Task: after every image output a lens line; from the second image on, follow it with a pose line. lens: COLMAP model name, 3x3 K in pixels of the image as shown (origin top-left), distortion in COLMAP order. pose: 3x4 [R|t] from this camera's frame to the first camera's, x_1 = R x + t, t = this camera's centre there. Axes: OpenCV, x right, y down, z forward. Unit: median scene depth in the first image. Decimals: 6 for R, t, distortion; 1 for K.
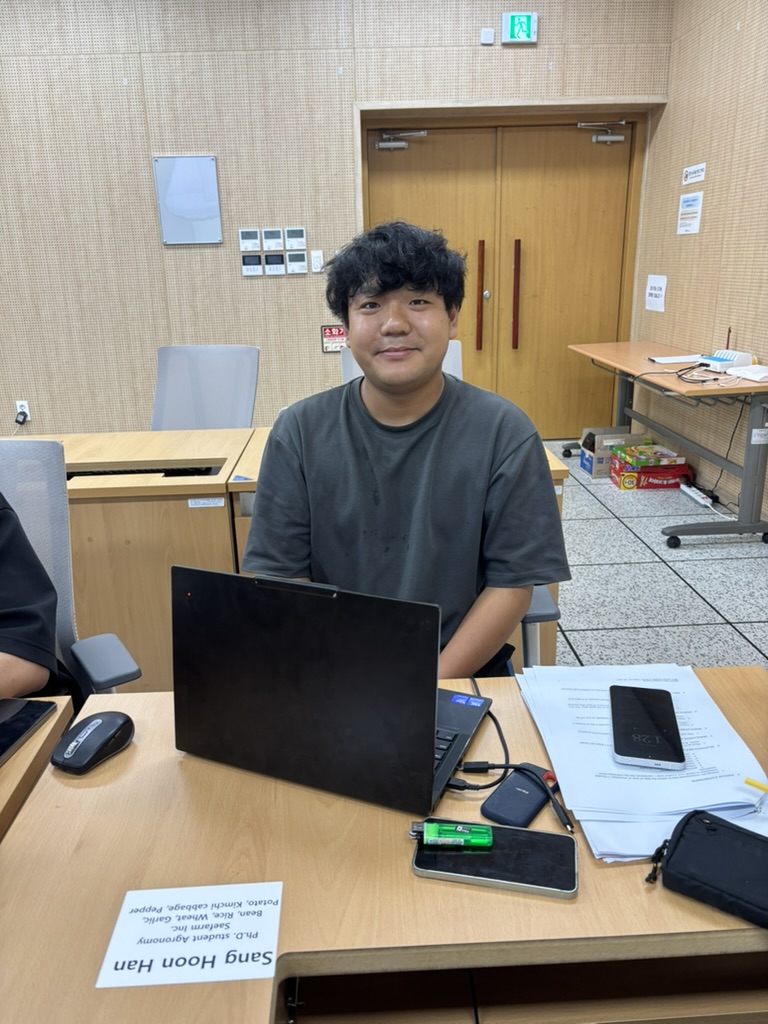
lens RADIAL K [[775.4, 0, 372.6], [0, 775.4, 519.0], [0, 0, 1]] dist [0.035837, -0.045620]
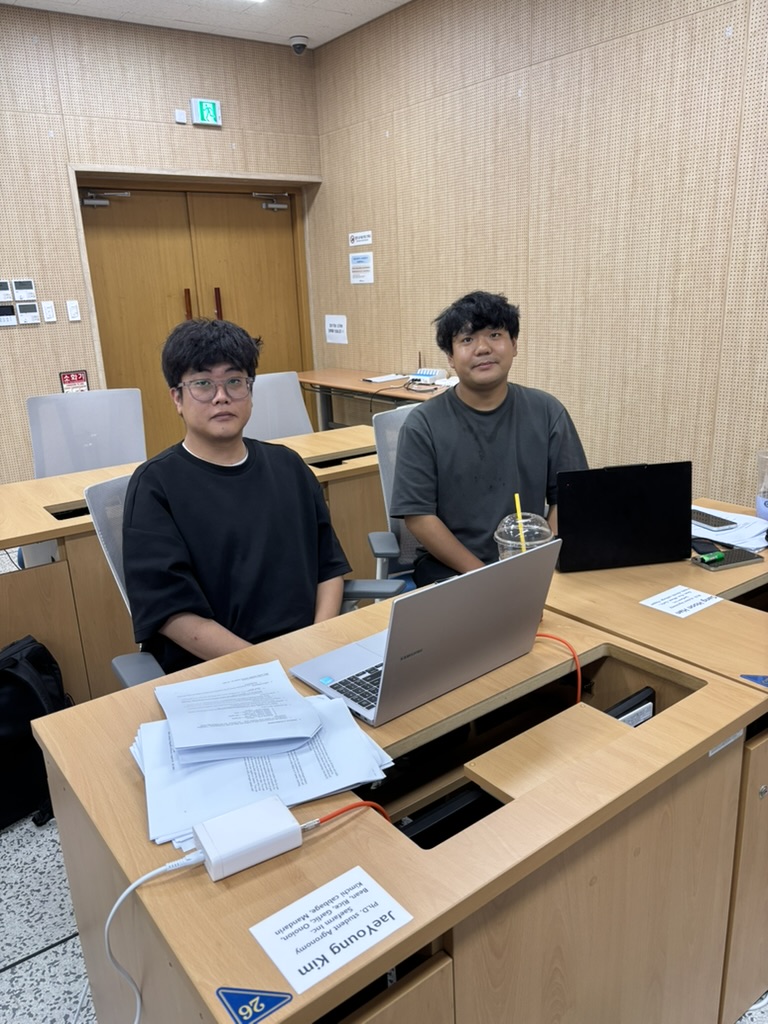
lens RADIAL K [[775.4, 0, 379.4], [0, 775.4, 517.5], [0, 0, 1]] dist [0.035837, -0.045620]
pose [[0.832500, -0.168317, 0.527839, -0.310457], [0.194261, 0.980929, 0.006412, 0.014070], [-0.518852, 0.097200, 0.849320, -0.075362]]
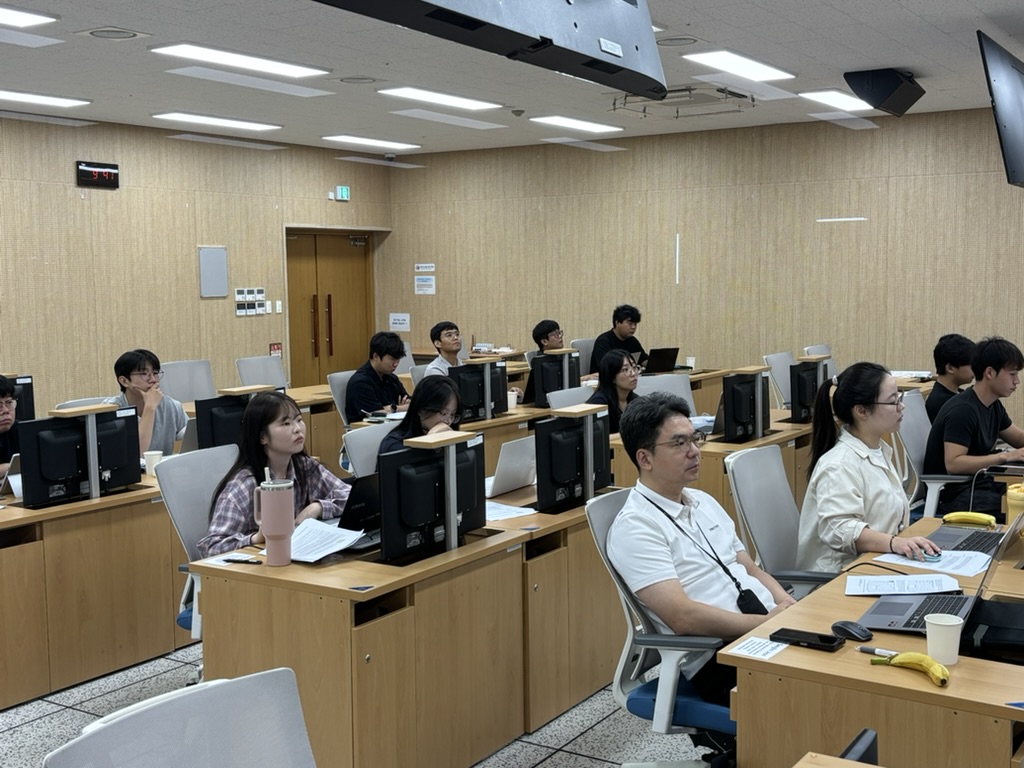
lens RADIAL K [[1178.0, 0, 503.8], [0, 1178.0, 377.3], [0, 0, 1]] dist [0.061691, 0.000000]
pose [[0.578684, -0.052284, 0.813874, -1.953746], [0.255526, 0.959319, -0.120057, 0.264186], [-0.774488, 0.277441, 0.568502, -0.843784]]
